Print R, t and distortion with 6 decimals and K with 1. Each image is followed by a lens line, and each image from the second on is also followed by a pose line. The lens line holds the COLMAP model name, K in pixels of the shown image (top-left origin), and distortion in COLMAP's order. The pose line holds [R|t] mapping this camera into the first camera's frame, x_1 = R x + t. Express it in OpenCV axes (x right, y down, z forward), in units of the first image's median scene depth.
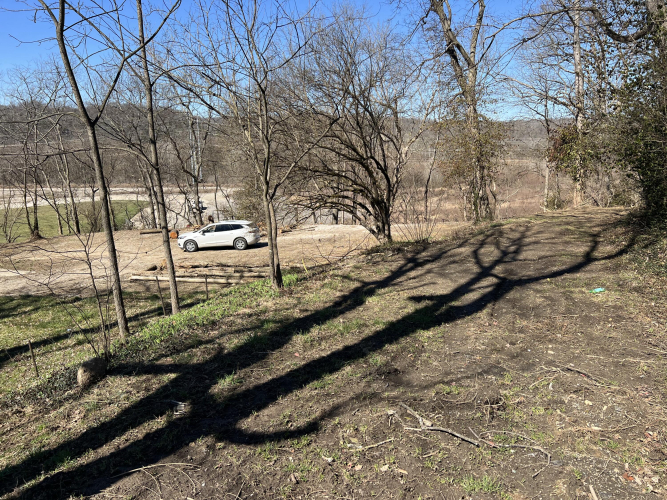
lens RADIAL K [[494.0, 0, 335.7], [0, 494.0, 251.0], [0, 0, 1]] dist [0.066542, -0.078682]
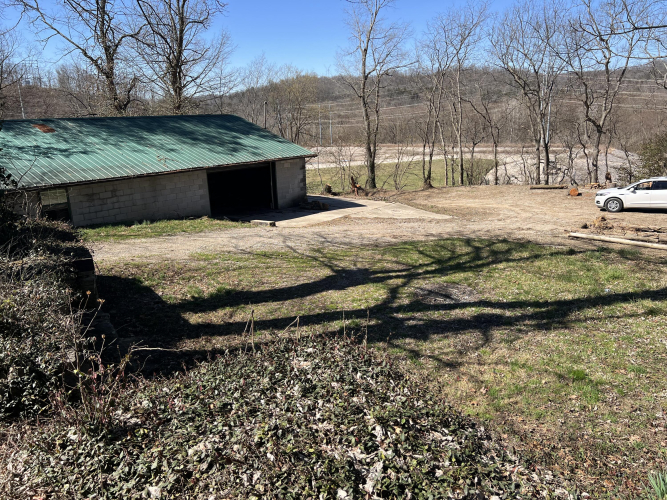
lens RADIAL K [[494.0, 0, 335.7], [0, 494.0, 251.0], [0, 0, 1]] dist [0.066542, -0.078682]
pose [[0.804257, 0.134787, -0.578794, -0.170078], [-0.091430, 0.990408, 0.103595, 0.021920], [0.587206, -0.030398, 0.808866, 0.045822]]
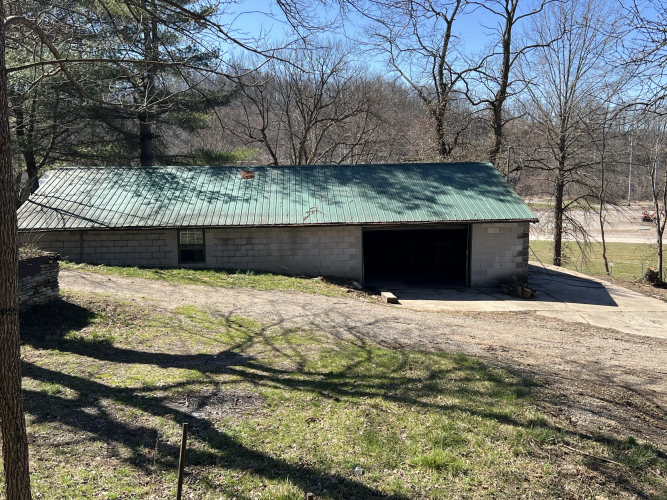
lens RADIAL K [[653.4, 0, 331.1], [0, 653.4, 258.3], [0, 0, 1]] dist [0.136559, -0.321929]
pose [[0.107707, 0.135387, -0.984921, 0.017205], [-0.187798, 0.975620, 0.113571, -0.039703], [0.976284, 0.172734, 0.130506, 0.341146]]
